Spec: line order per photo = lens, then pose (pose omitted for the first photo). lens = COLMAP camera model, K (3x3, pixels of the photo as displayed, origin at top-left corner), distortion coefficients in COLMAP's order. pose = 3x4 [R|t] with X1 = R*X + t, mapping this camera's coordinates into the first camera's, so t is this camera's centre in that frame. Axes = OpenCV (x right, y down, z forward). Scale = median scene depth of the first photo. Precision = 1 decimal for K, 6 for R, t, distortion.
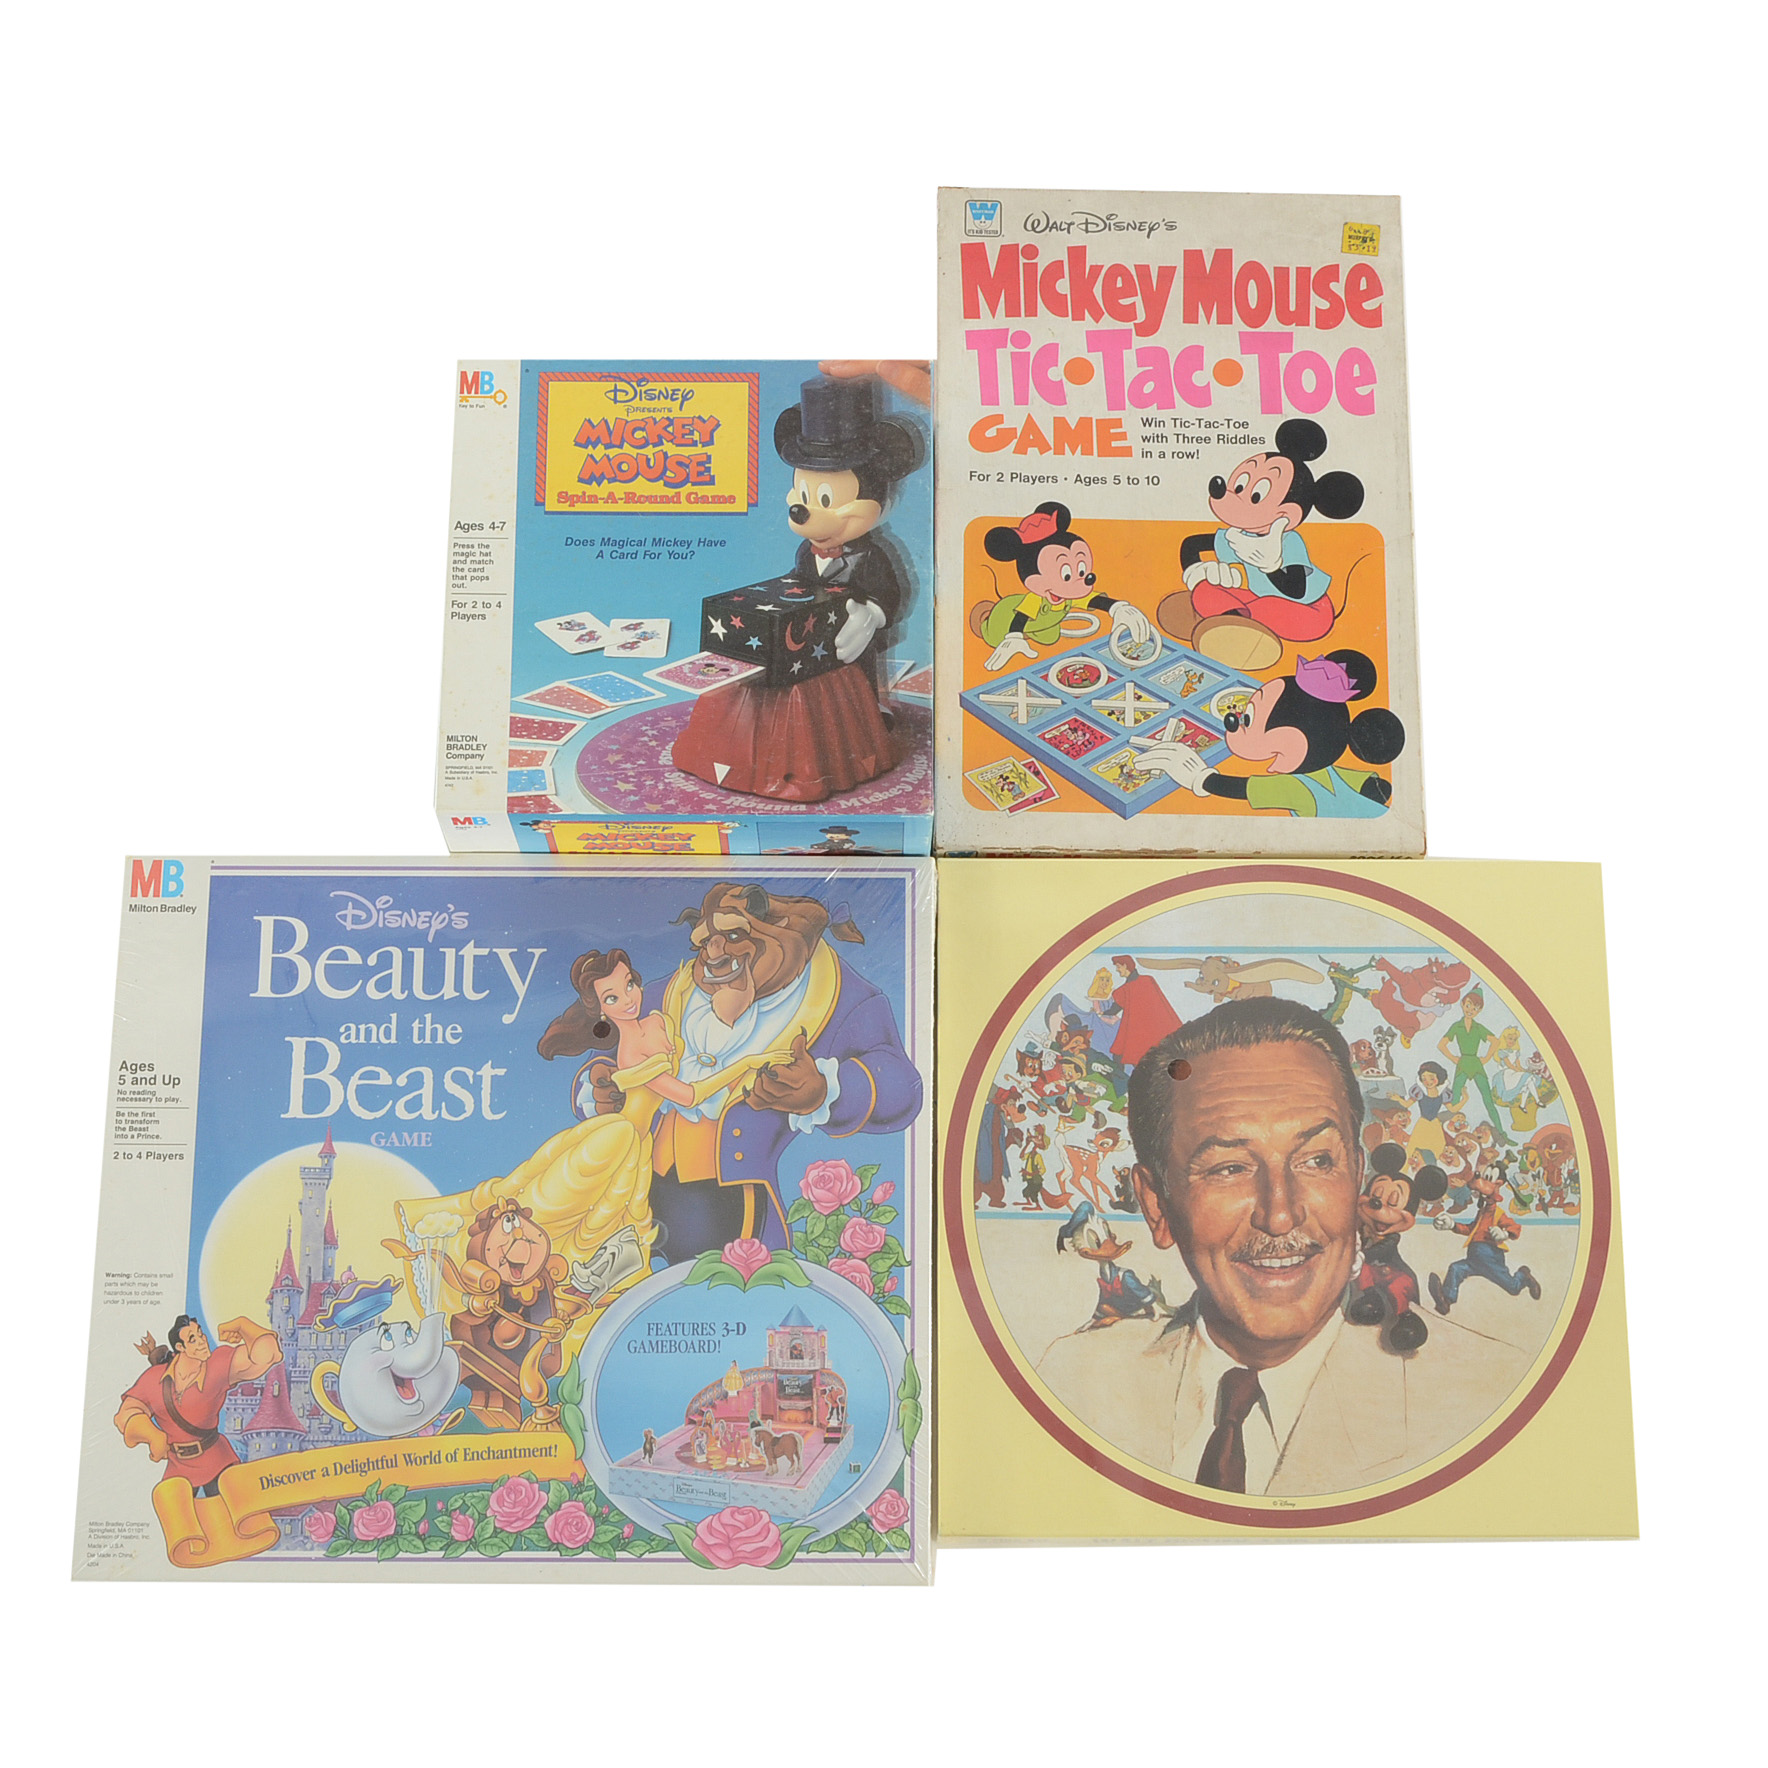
lens RADIAL K [[3404.1, 0, 890.1], [0, 3404.1, 888.5], [0, 0, 1]] dist [-0.014905, 0.000000]
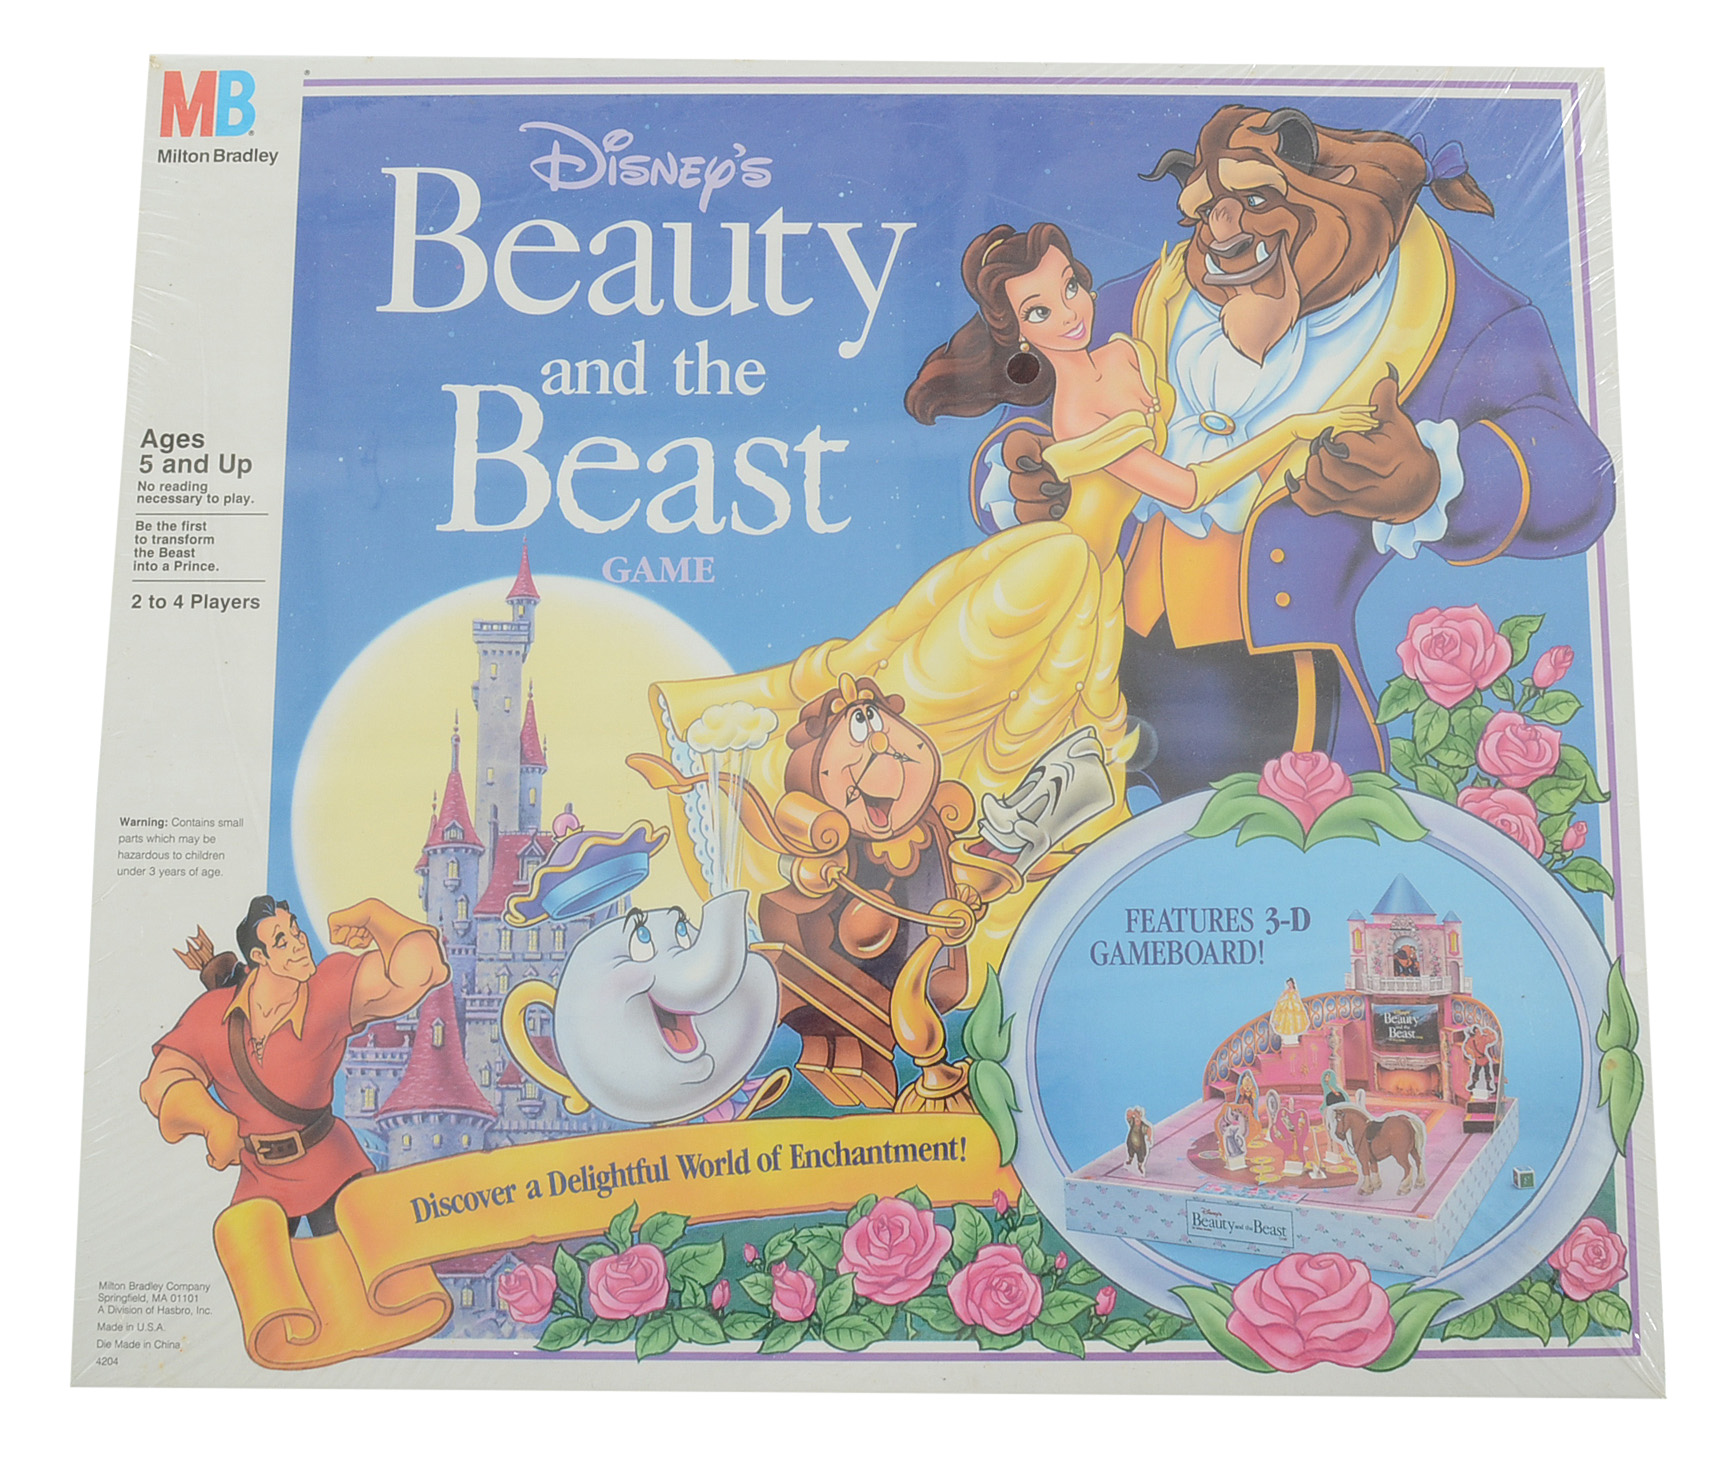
lens RADIAL K [[2070.5, 0, 863.7], [0, 2070.5, 730.4], [0, 0, 1]] dist [-0.070668, 0.000000]
pose [[0.999996, -0.002150, 0.001716, -0.112157], [0.001920, 0.992259, 0.124169, 0.058561], [-0.001970, -0.124165, 0.992260, 0.673204]]
